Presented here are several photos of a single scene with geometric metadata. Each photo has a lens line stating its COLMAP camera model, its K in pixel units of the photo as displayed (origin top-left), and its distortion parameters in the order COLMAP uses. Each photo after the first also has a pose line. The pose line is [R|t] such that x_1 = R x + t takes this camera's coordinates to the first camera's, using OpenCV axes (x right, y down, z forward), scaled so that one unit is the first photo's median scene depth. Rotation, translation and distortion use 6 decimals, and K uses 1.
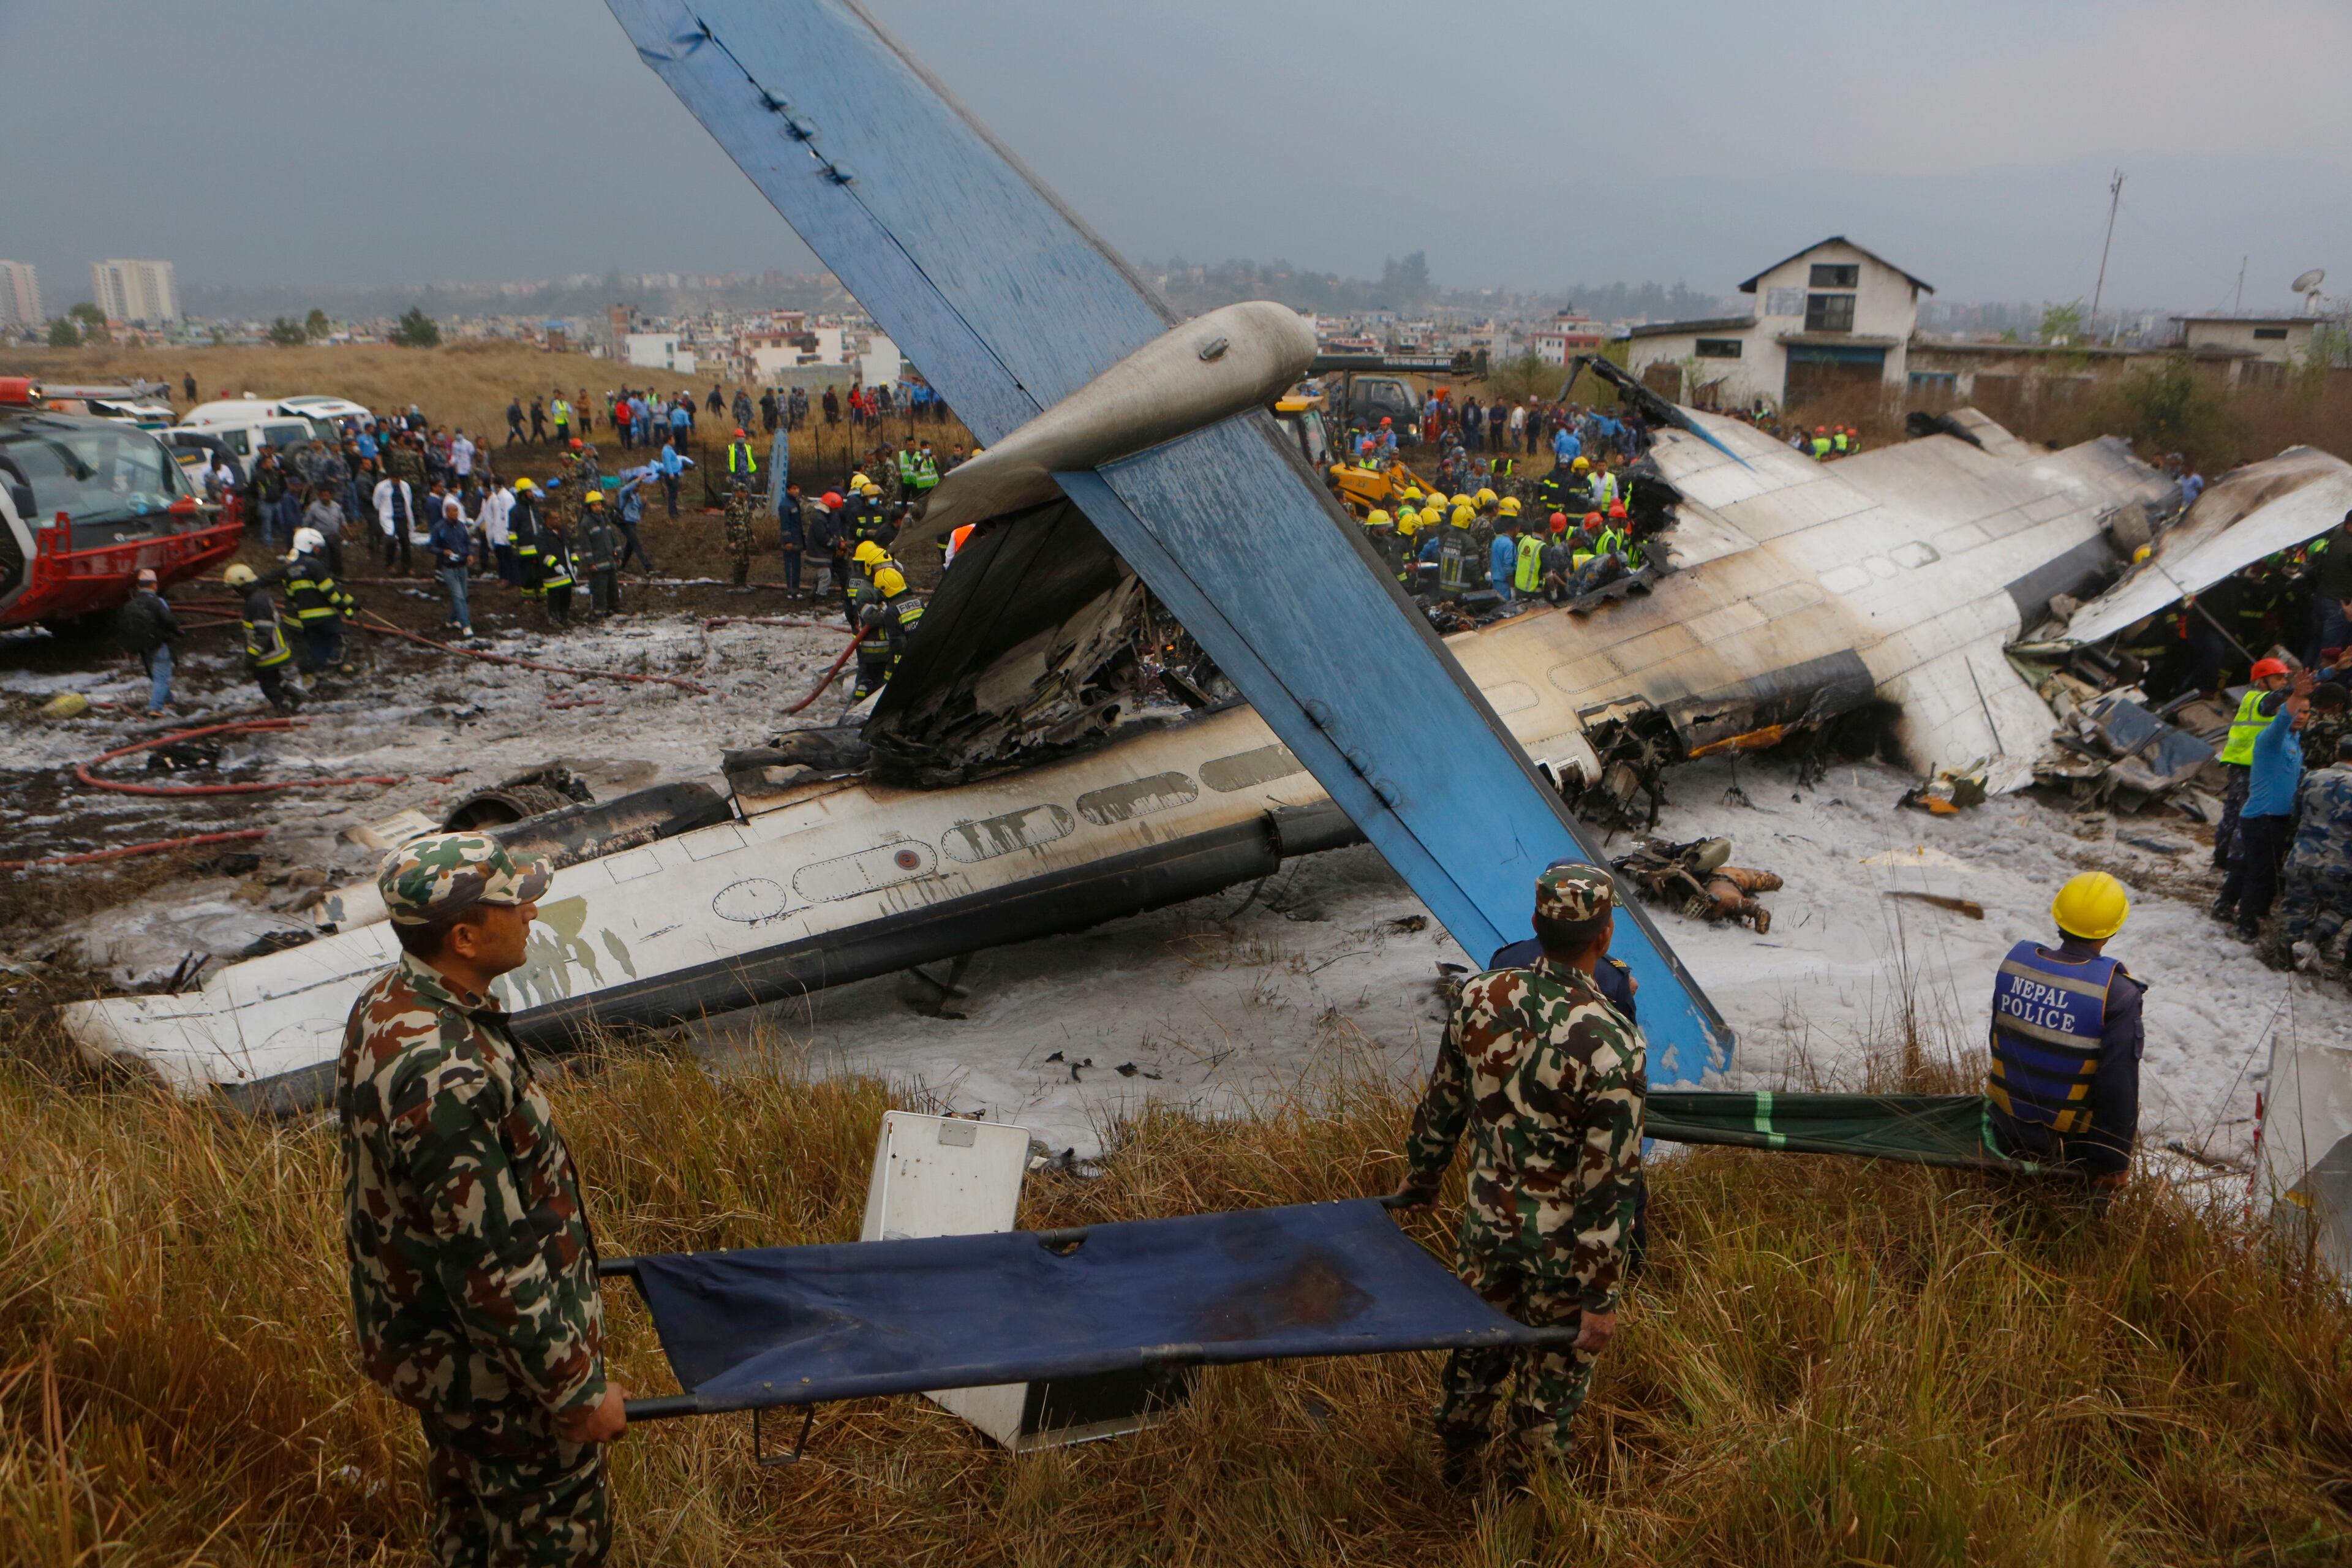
lens RADIAL K [[1649.0, 0, 1176.0], [0, 1649.0, 784.0], [0, 0, 1]] dist [-0.113238, 0.081959]
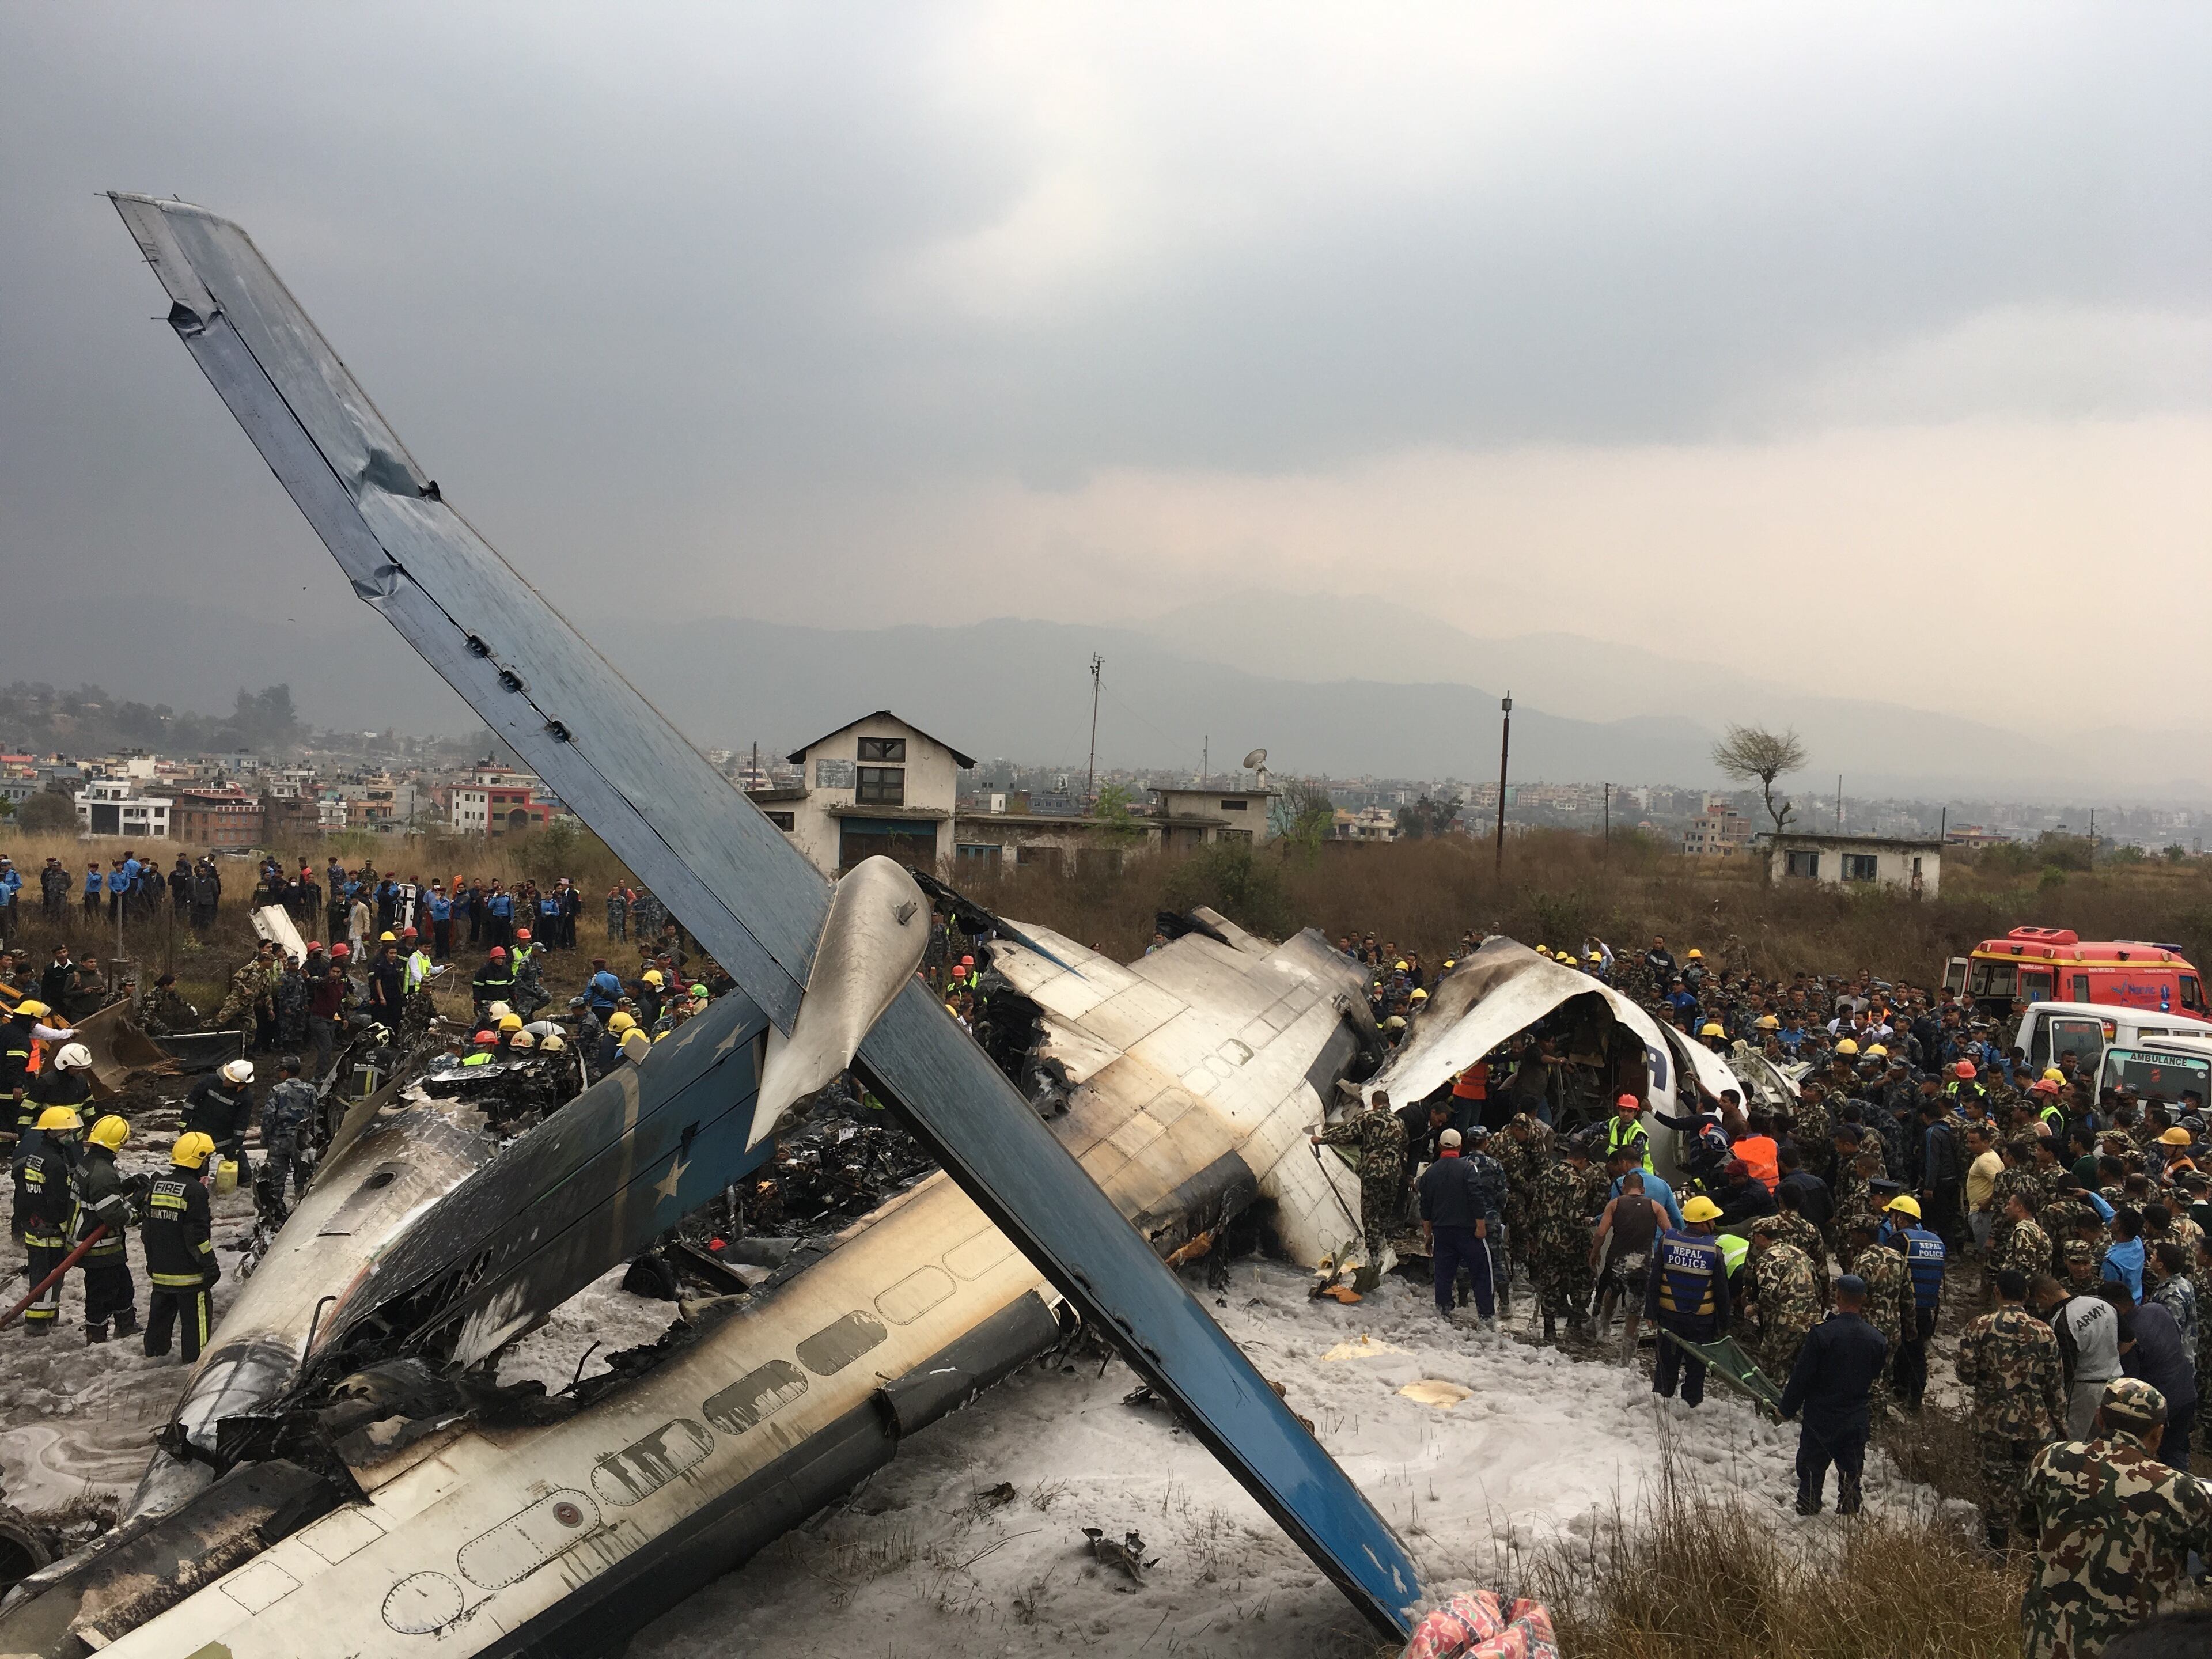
lens RADIAL K [[1847.9, 0, 1106.0], [0, 1847.9, 829.5], [0, 0, 1]] dist [0.053670, -0.088137]
pose [[0.852896, 0.013773, 0.521898, -0.262092], [0.114862, 0.970208, -0.213313, -0.035386], [-0.509288, 0.241880, 0.825905, 0.000978]]
